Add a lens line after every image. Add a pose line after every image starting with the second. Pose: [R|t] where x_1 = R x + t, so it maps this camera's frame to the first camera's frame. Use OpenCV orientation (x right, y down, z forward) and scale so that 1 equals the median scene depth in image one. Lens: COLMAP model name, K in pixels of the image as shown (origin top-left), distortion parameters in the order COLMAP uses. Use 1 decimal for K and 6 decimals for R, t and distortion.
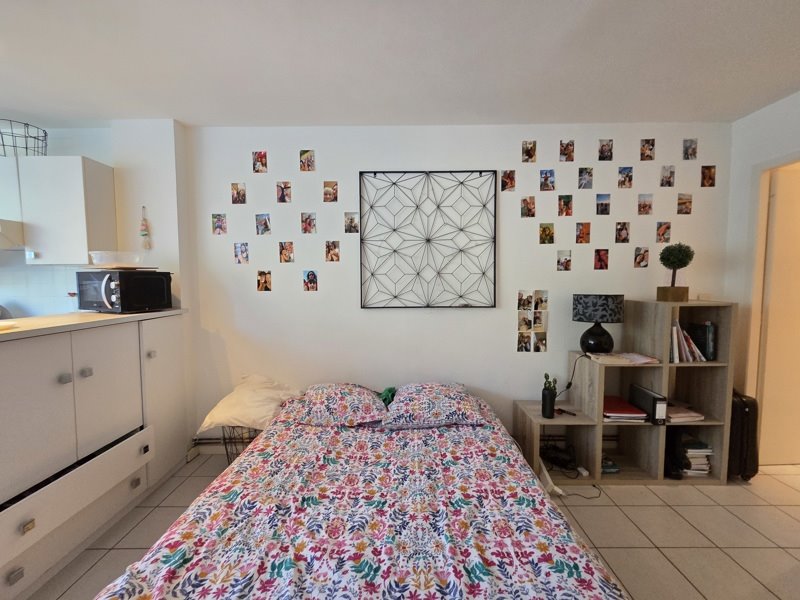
lens RADIAL K [[327.0, 0, 397.8], [0, 327.0, 301.1], [0, 0, 1]] dist [0.004135, -0.000880]
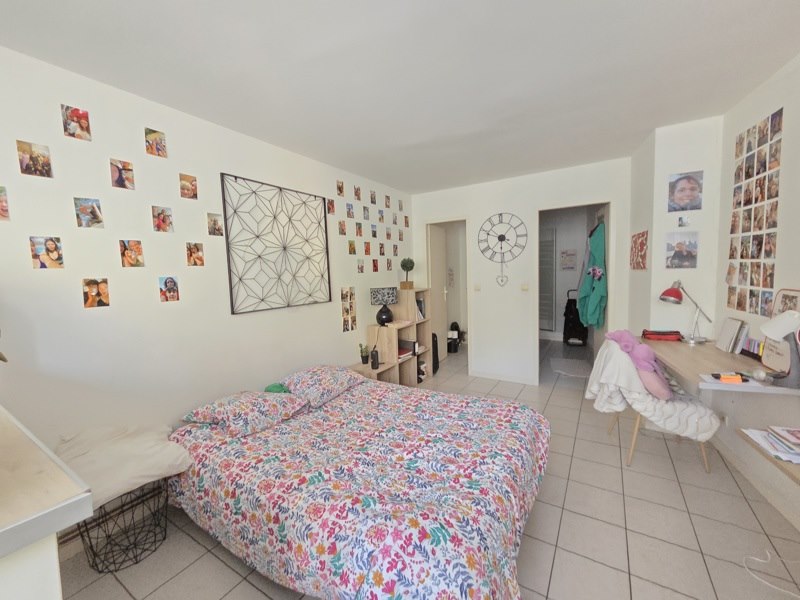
lens RADIAL K [[327.0, 0, 397.5], [0, 327.0, 296.9], [0, 0, 1]] dist [0.004135, -0.000880]
pose [[0.529058, -0.074678, 0.845293, -0.677932], [0.083032, 0.995896, 0.036015, -0.024887], [-0.844514, 0.051133, 0.533087, 0.070789]]
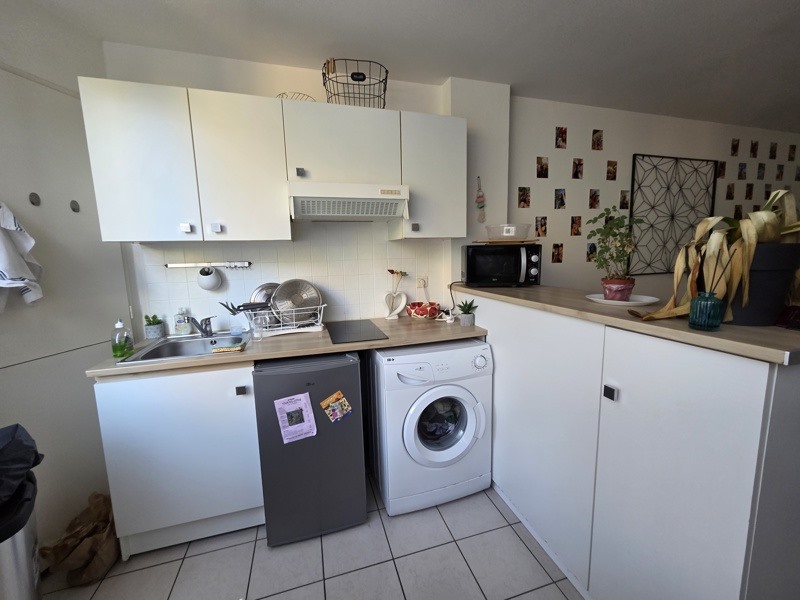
lens RADIAL K [[327.0, 0, 399.4], [0, 327.0, 296.2], [0, 0, 1]] dist [0.004135, -0.000880]
pose [[0.952932, -0.056556, 0.297862, -1.245060], [0.035779, 0.996560, 0.074756, -0.021112], [-0.301065, -0.060580, 0.951677, 0.139356]]
